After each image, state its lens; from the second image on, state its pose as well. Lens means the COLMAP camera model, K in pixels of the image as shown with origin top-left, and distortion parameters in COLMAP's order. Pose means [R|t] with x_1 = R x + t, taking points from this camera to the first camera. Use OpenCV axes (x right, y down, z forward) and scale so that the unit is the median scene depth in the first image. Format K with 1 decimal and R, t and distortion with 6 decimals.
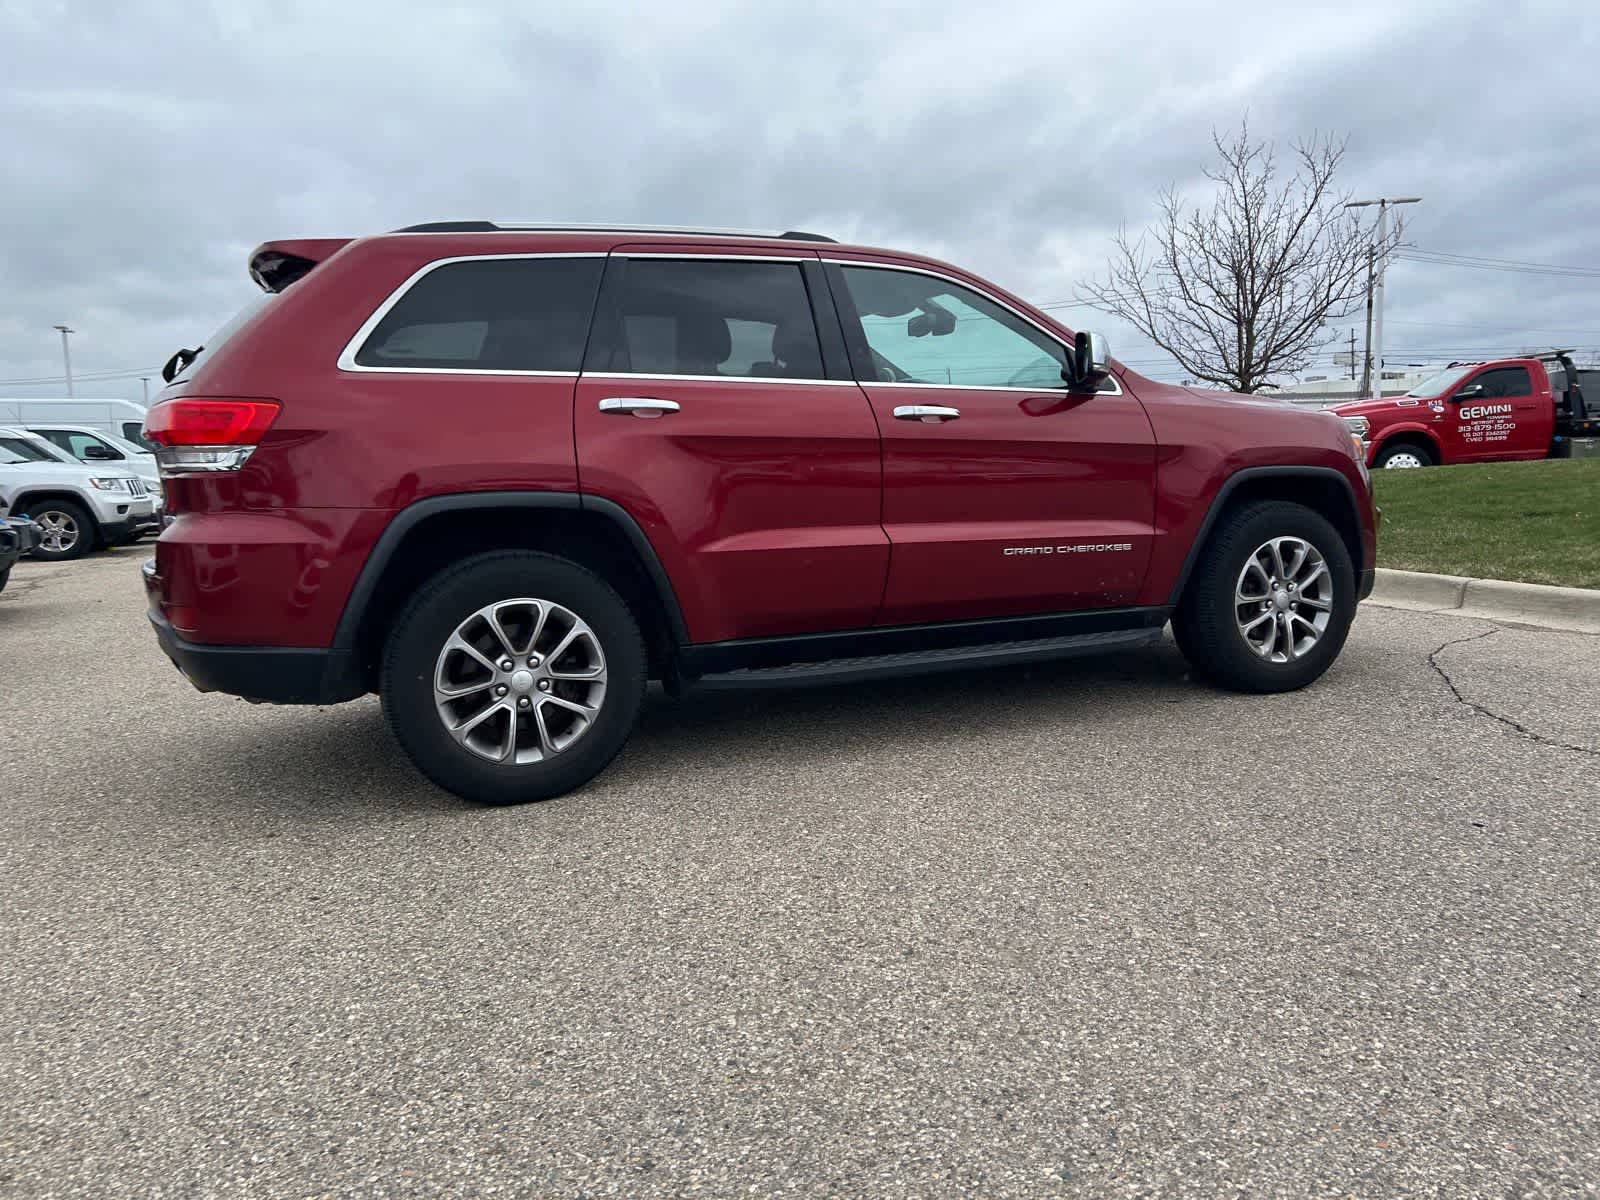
lens RADIAL K [[1191.8, 0, 808.5], [0, 1191.8, 608.6], [0, 0, 1]] dist [0.047016, -0.045770]
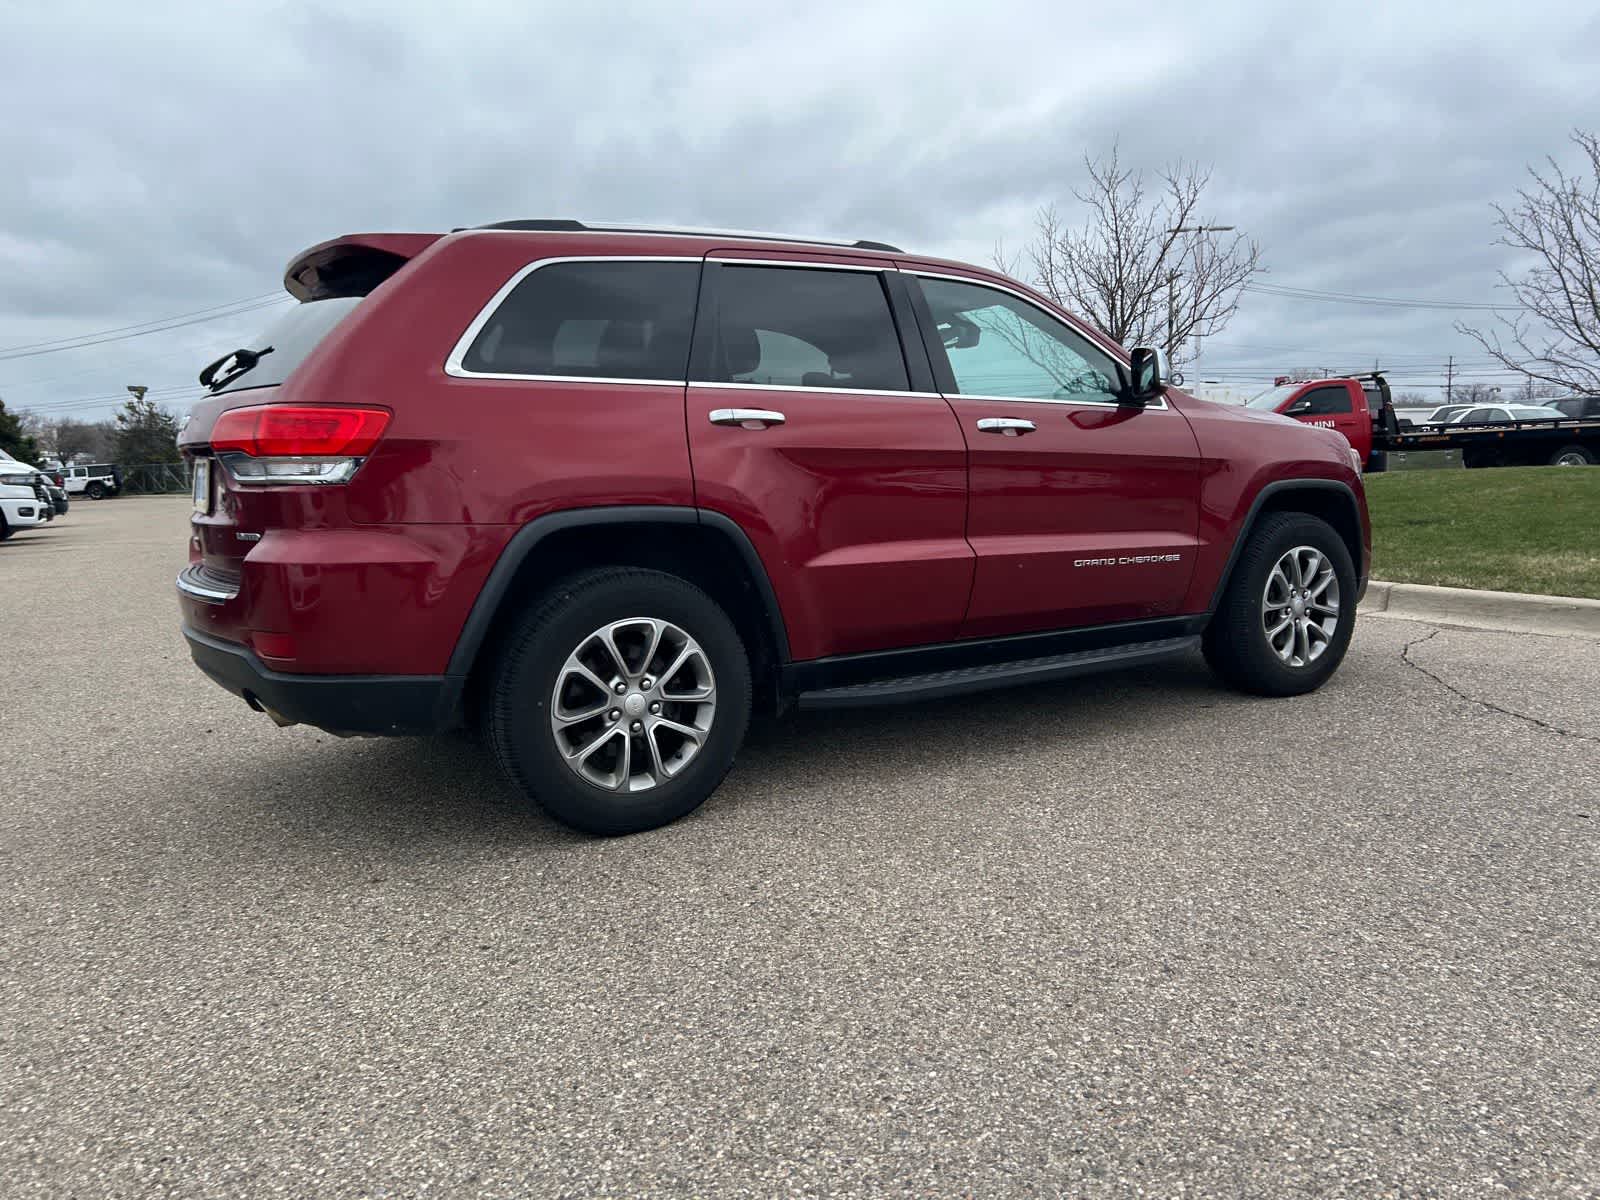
lens RADIAL K [[1191.8, 0, 808.5], [0, 1191.8, 608.6], [0, 0, 1]] dist [0.047016, -0.045770]
pose [[0.987890, -0.014285, 0.154496, -0.222657], [0.015281, 0.999869, -0.005262, -0.007654], [-0.154401, 0.007559, 0.987979, 0.035101]]
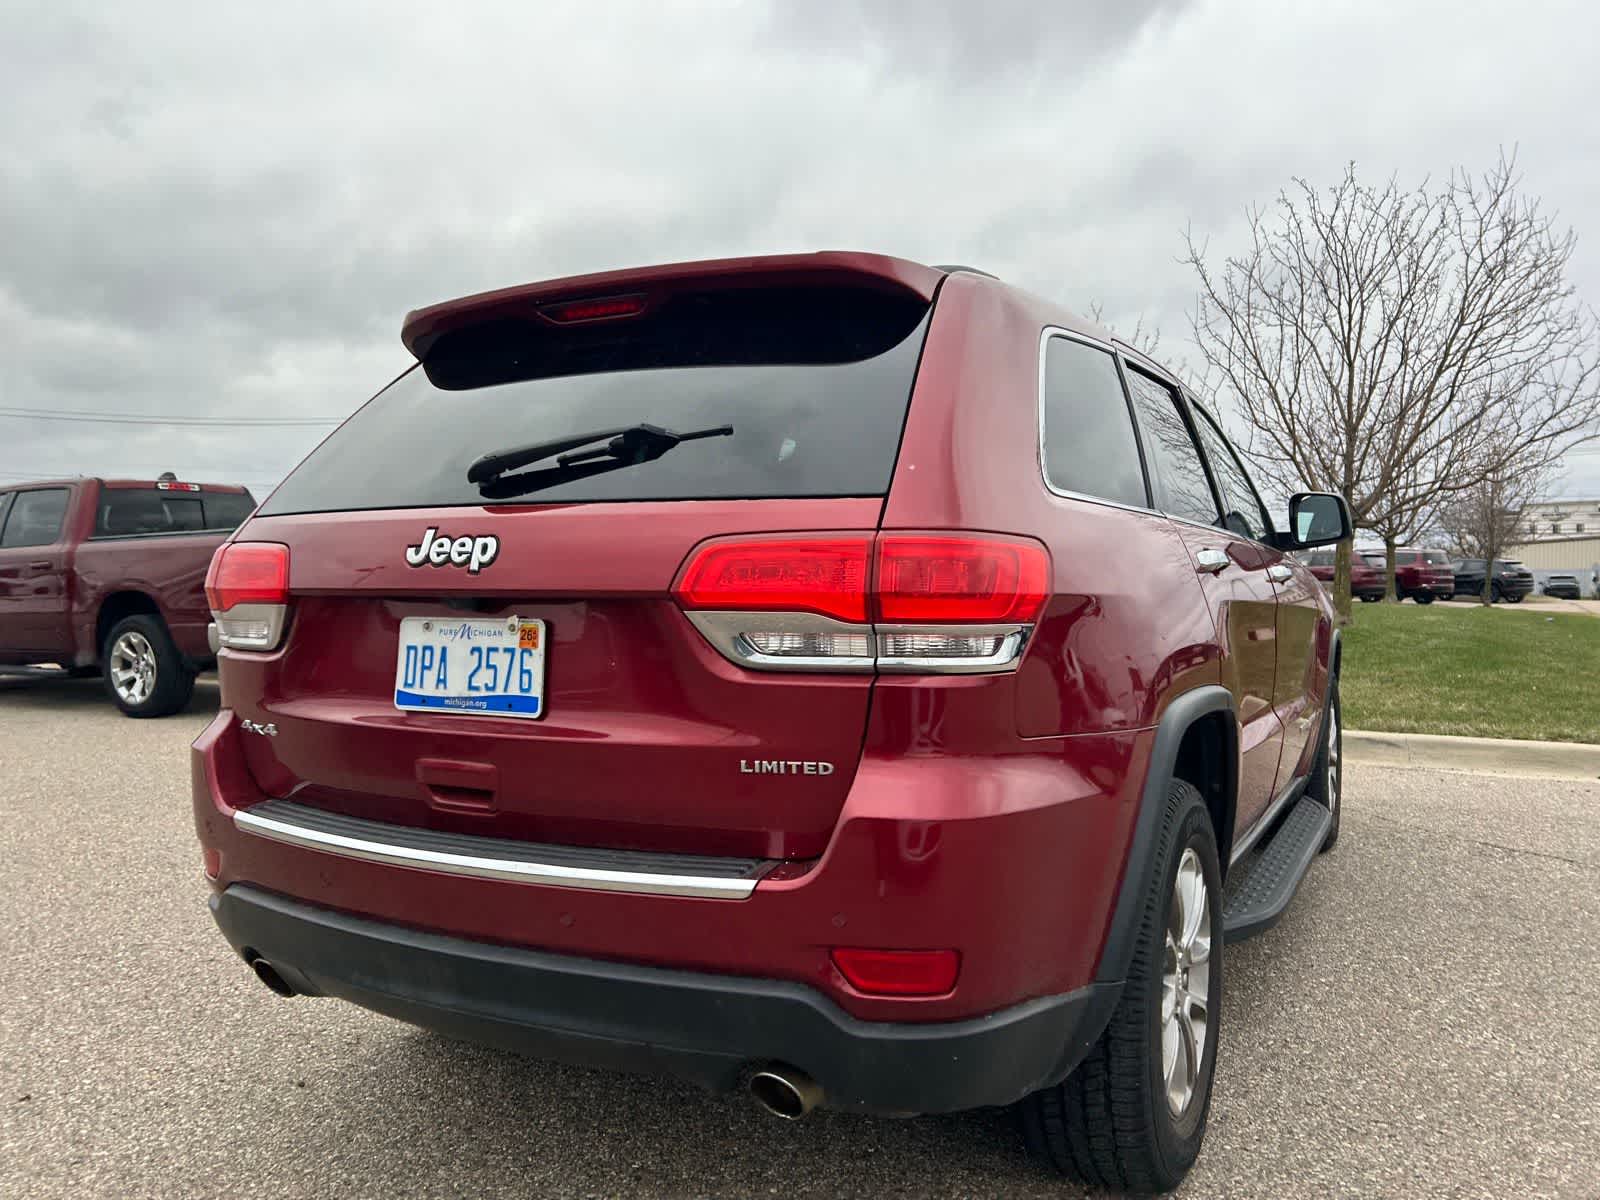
lens RADIAL K [[1204.3, 0, 800.2], [0, 1204.3, 619.2], [0, 0, 1]] dist [0.058172, -0.049613]
pose [[0.790381, -0.002335, 0.612611, -0.723772], [0.071543, 0.993502, -0.088517, -0.080201], [-0.608423, 0.113791, 0.785412, 0.535277]]
